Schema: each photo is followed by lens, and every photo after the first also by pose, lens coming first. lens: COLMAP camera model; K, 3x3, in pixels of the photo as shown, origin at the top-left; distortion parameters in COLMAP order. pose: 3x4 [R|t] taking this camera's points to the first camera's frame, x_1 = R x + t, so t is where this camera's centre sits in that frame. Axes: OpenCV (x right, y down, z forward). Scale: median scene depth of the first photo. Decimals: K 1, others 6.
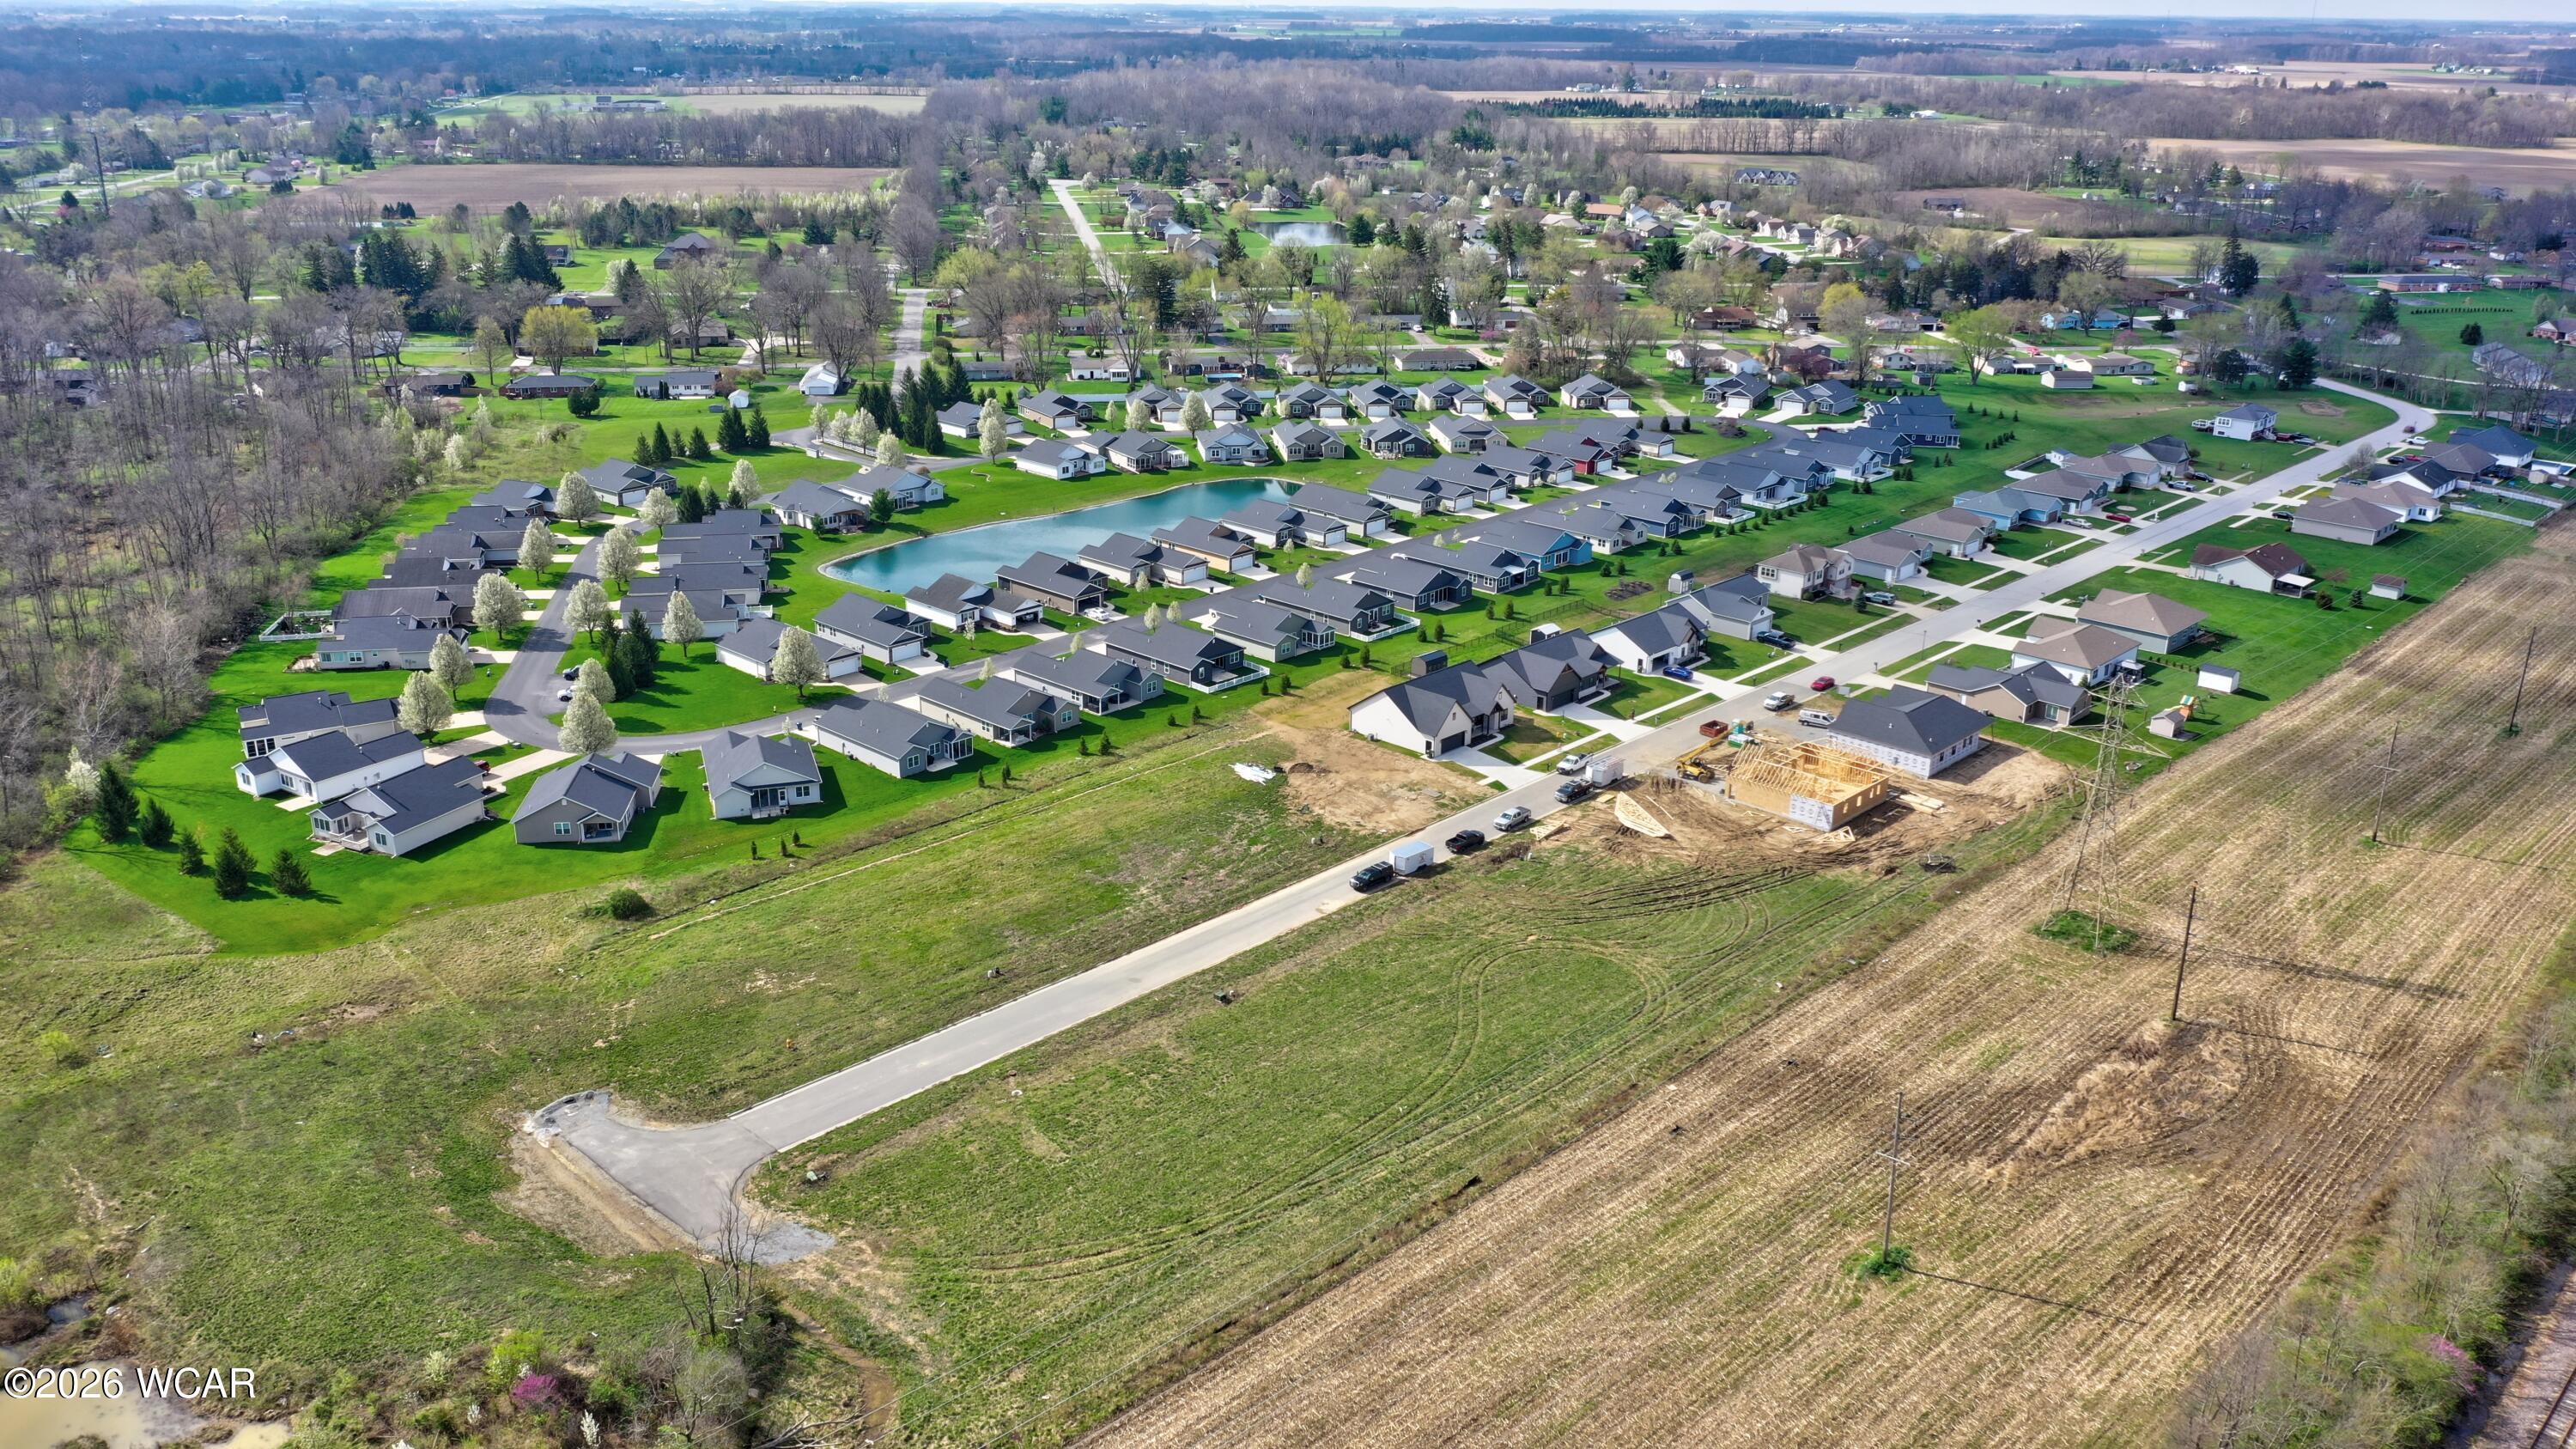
lens RADIAL K [[2017.9, 0, 1269.9], [0, 2017.9, 727.4], [0, 0, 1]] dist [-0.011456, 0.000559]
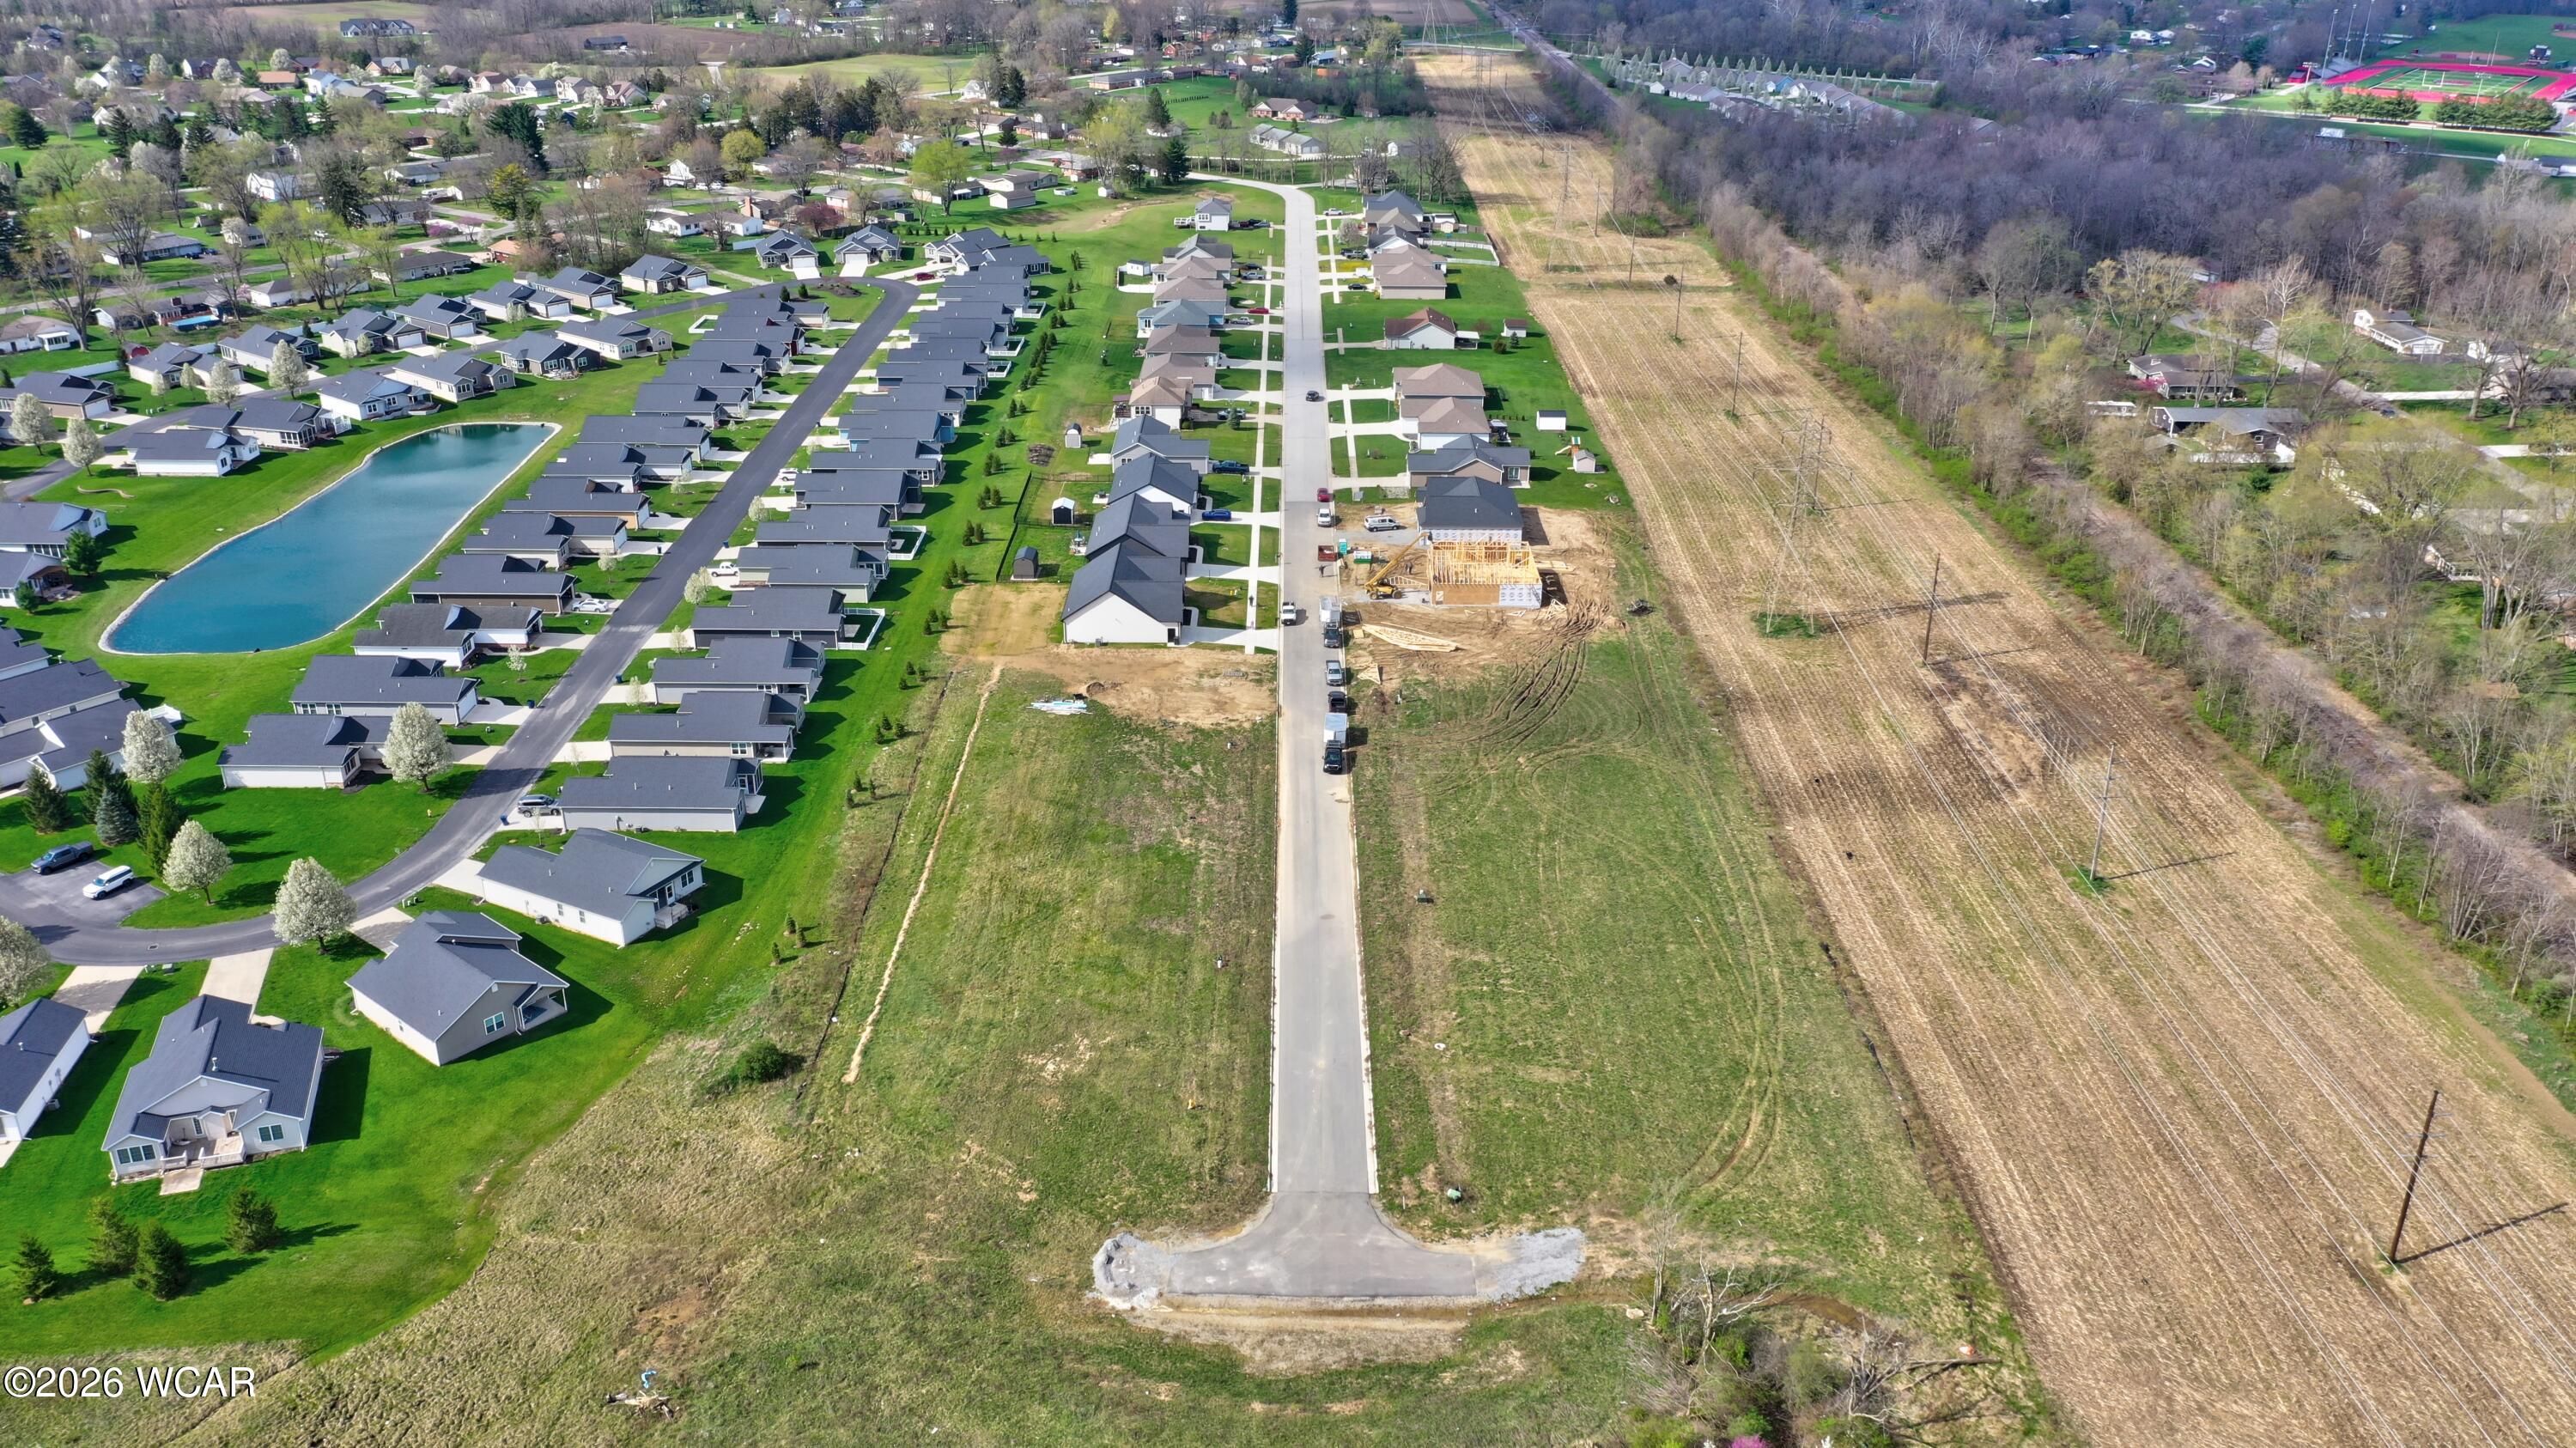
lens RADIAL K [[2017.8, 0, 1269.4], [0, 2017.8, 729.1], [0, 0, 1]] dist [-0.011456, 0.000559]
pose [[0.725259, -0.285158, 0.626645, -0.528031], [0.235723, 0.958030, 0.163137, -0.097411], [-0.646865, 0.029398, 0.762038, 0.232199]]
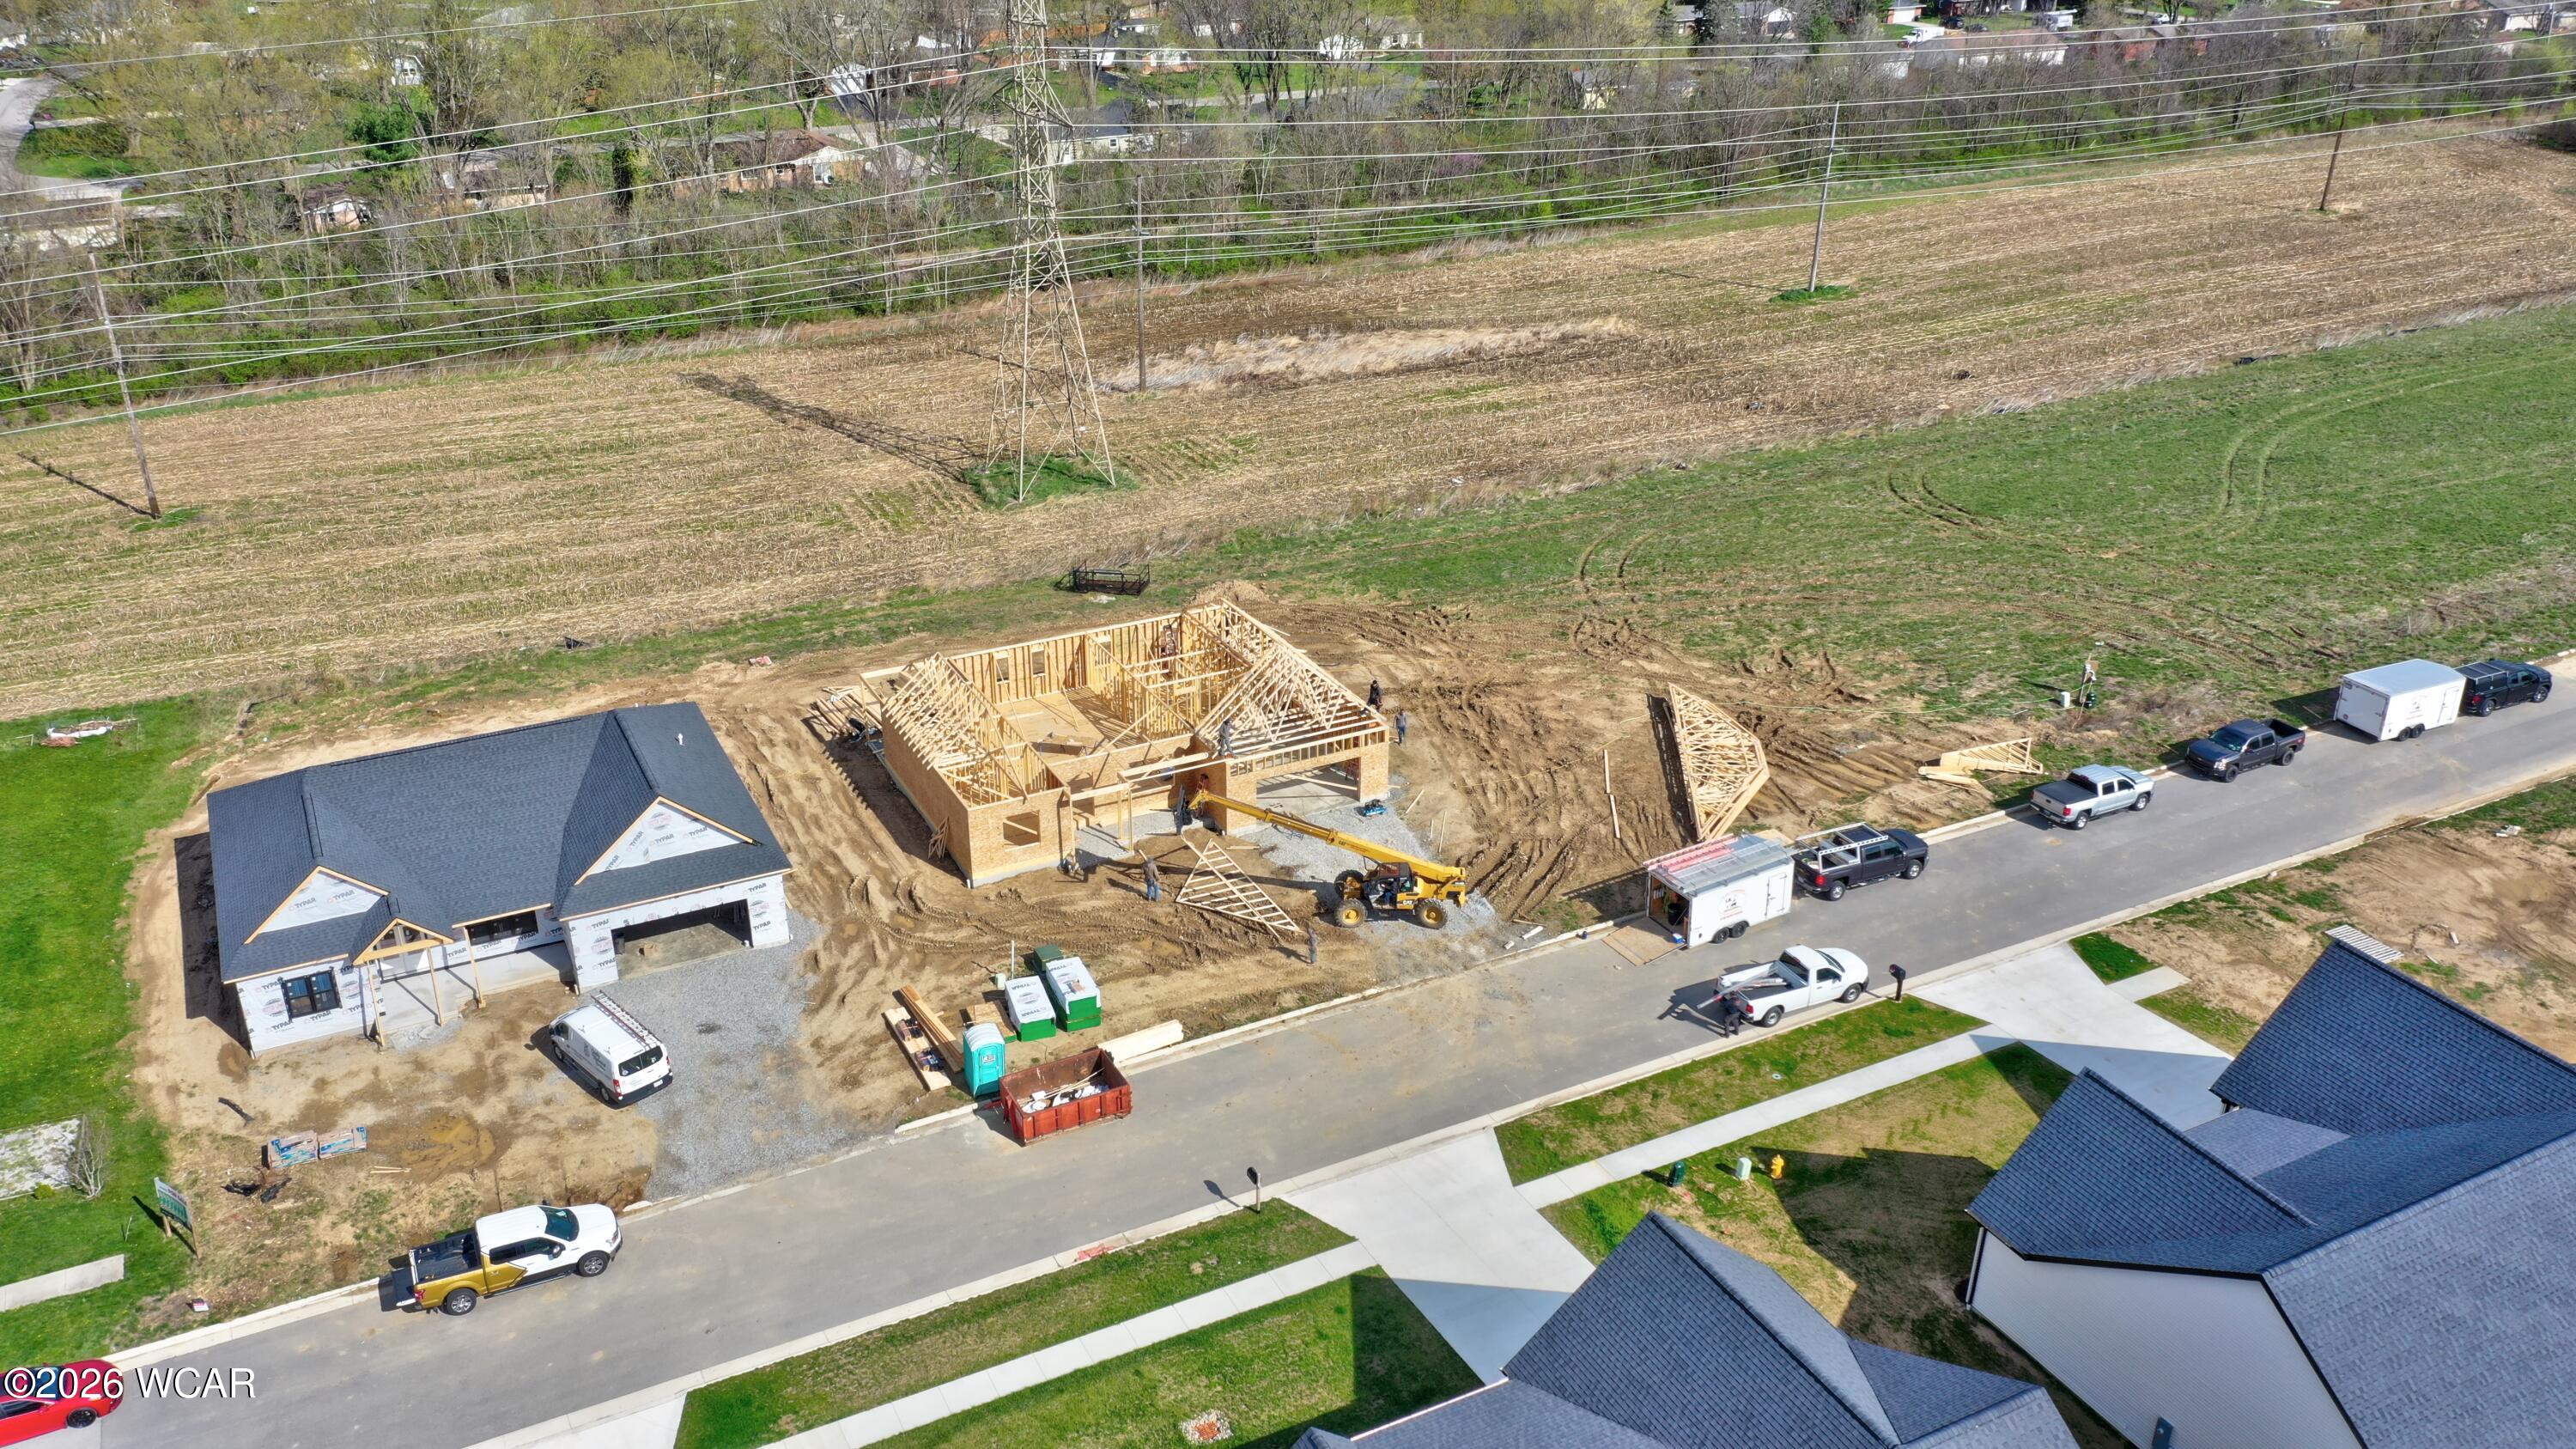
lens RADIAL K [[2017.9, 0, 1269.8], [0, 2017.9, 721.7], [0, 0, 1]] dist [-0.011456, 0.000559]
pose [[-0.944023, -0.152620, 0.292450, 0.146959], [0.103291, 0.705201, 0.701443, -0.205303], [-0.313290, 0.692386, -0.649962, 1.198914]]
